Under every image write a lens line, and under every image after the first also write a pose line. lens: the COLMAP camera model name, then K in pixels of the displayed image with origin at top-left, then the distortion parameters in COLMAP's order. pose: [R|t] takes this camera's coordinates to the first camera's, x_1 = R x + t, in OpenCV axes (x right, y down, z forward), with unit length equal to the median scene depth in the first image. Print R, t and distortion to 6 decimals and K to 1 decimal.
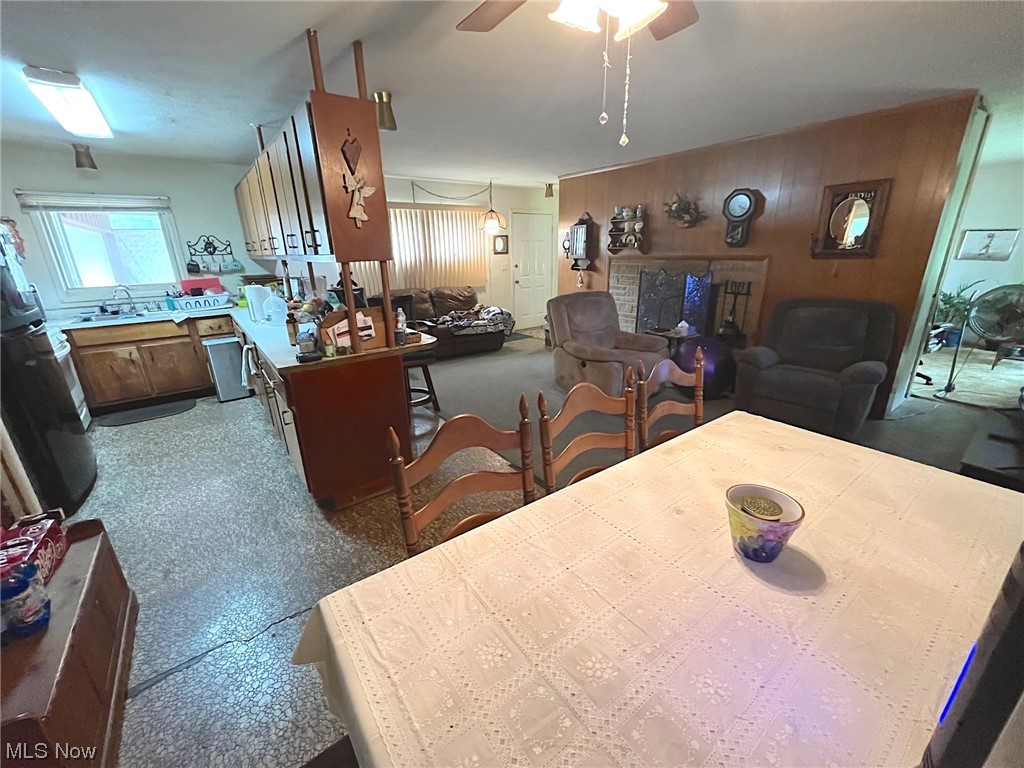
lens RADIAL K [[412.2, 0, 510.6], [0, 412.2, 387.3], [0, 0, 1]] dist [-0.001716, -0.000046]
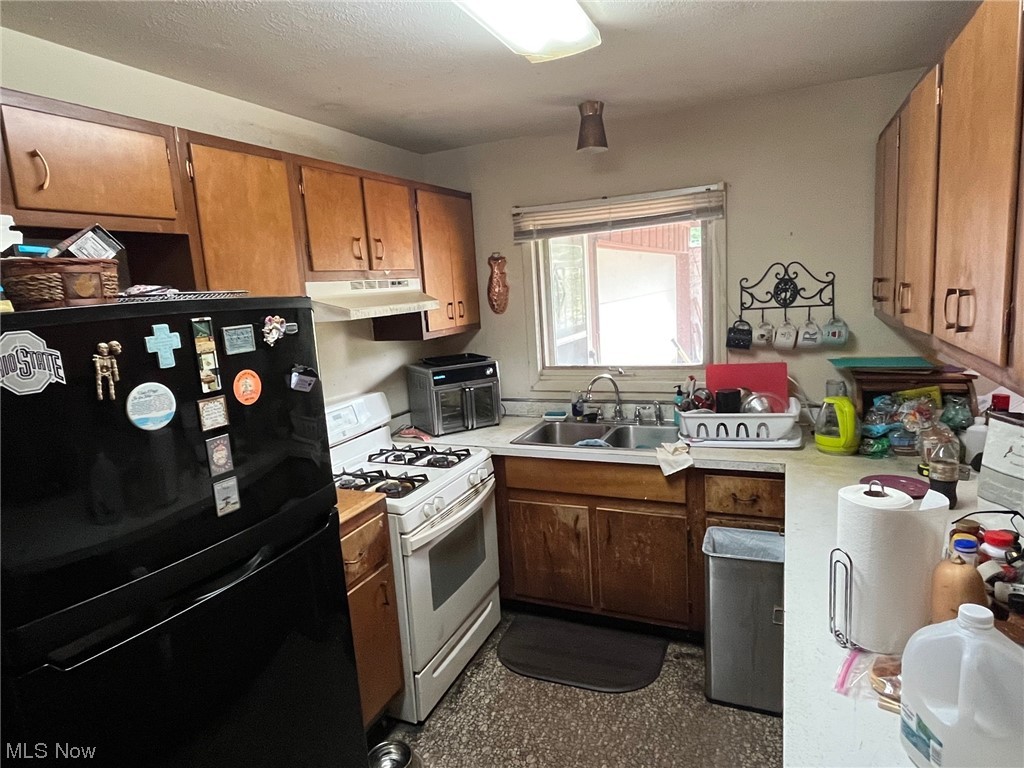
lens RADIAL K [[603.6, 0, 508.6], [0, 603.6, 384.9], [0, 0, 1]] dist [-0.001389, -0.002659]
pose [[0.478691, 0.132741, -0.867891, -0.350854], [-0.227396, 0.973519, 0.023474, -0.213434], [0.848025, 0.186118, 0.496200, 0.519315]]
